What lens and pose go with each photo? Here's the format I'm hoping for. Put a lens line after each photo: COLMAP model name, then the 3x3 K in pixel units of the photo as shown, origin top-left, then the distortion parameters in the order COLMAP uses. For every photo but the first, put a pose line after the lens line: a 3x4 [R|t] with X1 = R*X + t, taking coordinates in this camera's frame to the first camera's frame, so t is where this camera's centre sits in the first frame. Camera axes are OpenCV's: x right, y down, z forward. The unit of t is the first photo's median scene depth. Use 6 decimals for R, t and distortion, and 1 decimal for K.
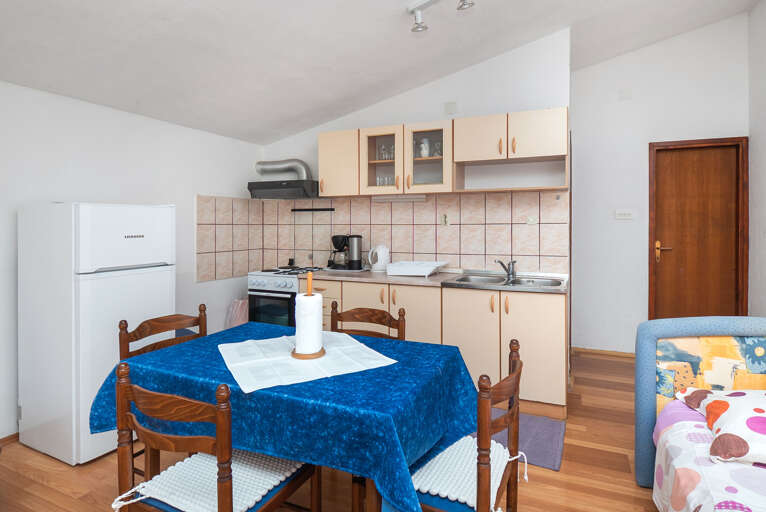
lens RADIAL K [[411.9, 0, 375.8], [0, 411.9, 229.0], [0, 0, 1]] dist [-0.001780, -0.001296]
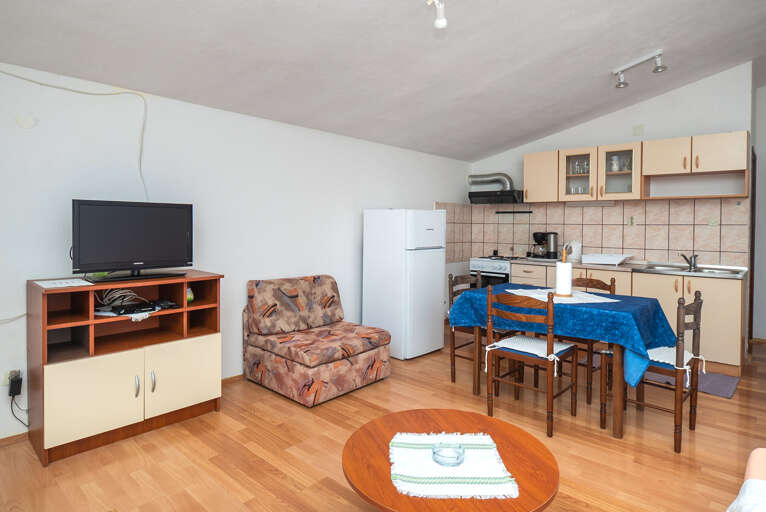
lens RADIAL K [[414.2, 0, 395.1], [0, 414.2, 229.9], [0, 0, 1]] dist [-0.013996, -0.000362]
pose [[0.954552, 0.014955, -0.297669, -0.146606], [-0.014348, 0.999888, 0.004223, 0.009695], [0.297698, 0.000240, 0.954660, -0.408932]]
